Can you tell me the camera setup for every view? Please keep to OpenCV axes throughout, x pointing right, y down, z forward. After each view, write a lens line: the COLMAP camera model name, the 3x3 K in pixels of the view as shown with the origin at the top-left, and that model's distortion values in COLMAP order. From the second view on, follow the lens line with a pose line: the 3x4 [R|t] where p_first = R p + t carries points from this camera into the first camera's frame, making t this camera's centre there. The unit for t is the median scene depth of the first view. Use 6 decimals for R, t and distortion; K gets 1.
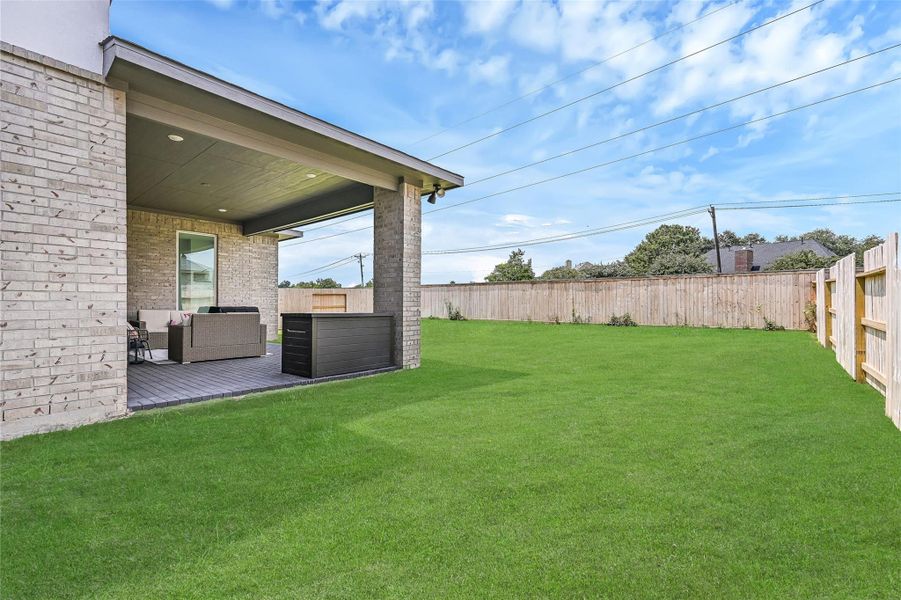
lens RADIAL K [[384.0, 0, 450.5], [0, 384.0, 300.0], [0, 0, 1]] dist [0.003729, 0.000186]
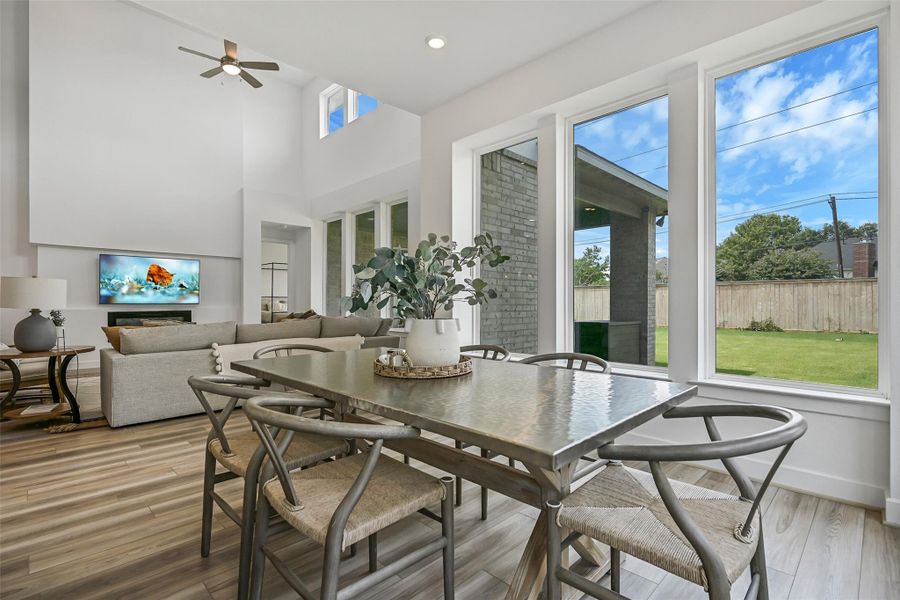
lens RADIAL K [[424.4, 0, 447.3], [0, 424.4, 301.3], [0, 0, 1]] dist [0.003557, 0.000507]
pose [[0.995457, -0.001792, -0.095198, -0.230229], [0.002229, 0.999987, 0.004487, -0.012936], [0.095188, -0.004679, 0.995448, -0.139209]]
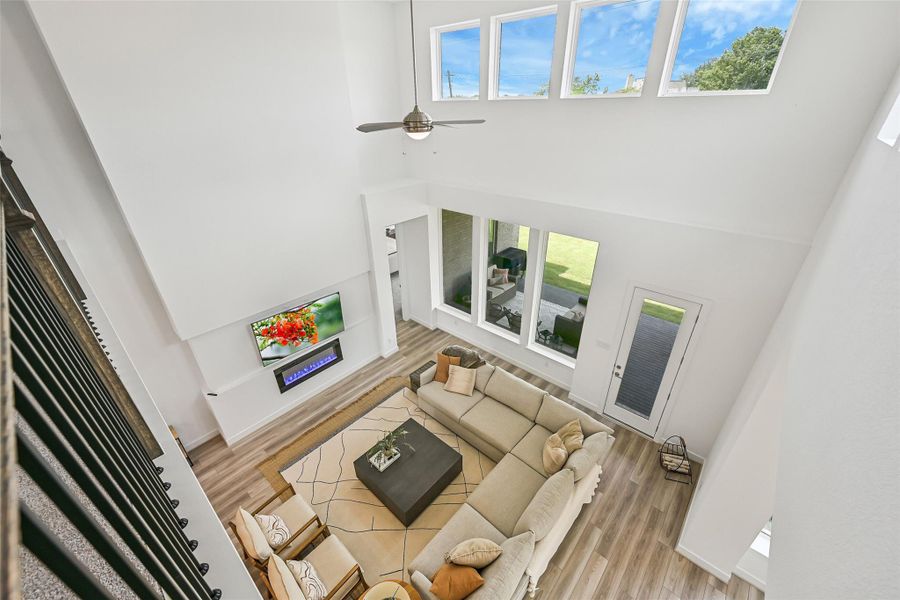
lens RADIAL K [[357.8, 0, 454.2], [0, 357.8, 303.1], [0, 0, 1]] dist [0.002624, 0.000342]
pose [[0.999847, 0.002922, -0.017261, -0.429826], [0.005886, 0.872473, 0.488627, -0.231317], [0.016488, -0.488654, 0.872322, -0.015409]]
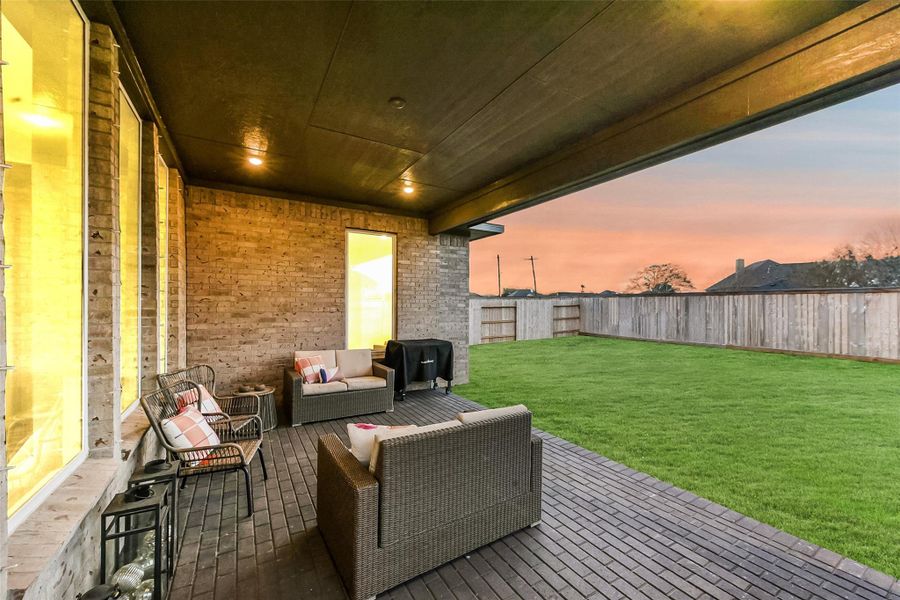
lens RADIAL K [[357.8, 0, 454.2], [0, 357.8, 303.1], [0, 0, 1]] dist [0.002624, 0.000342]
pose [[0.945943, 0.002787, -0.324320, -0.183572], [-0.002659, 0.999996, 0.000837, -0.028949], [0.324321, 0.000071, 0.945947, 0.261992]]
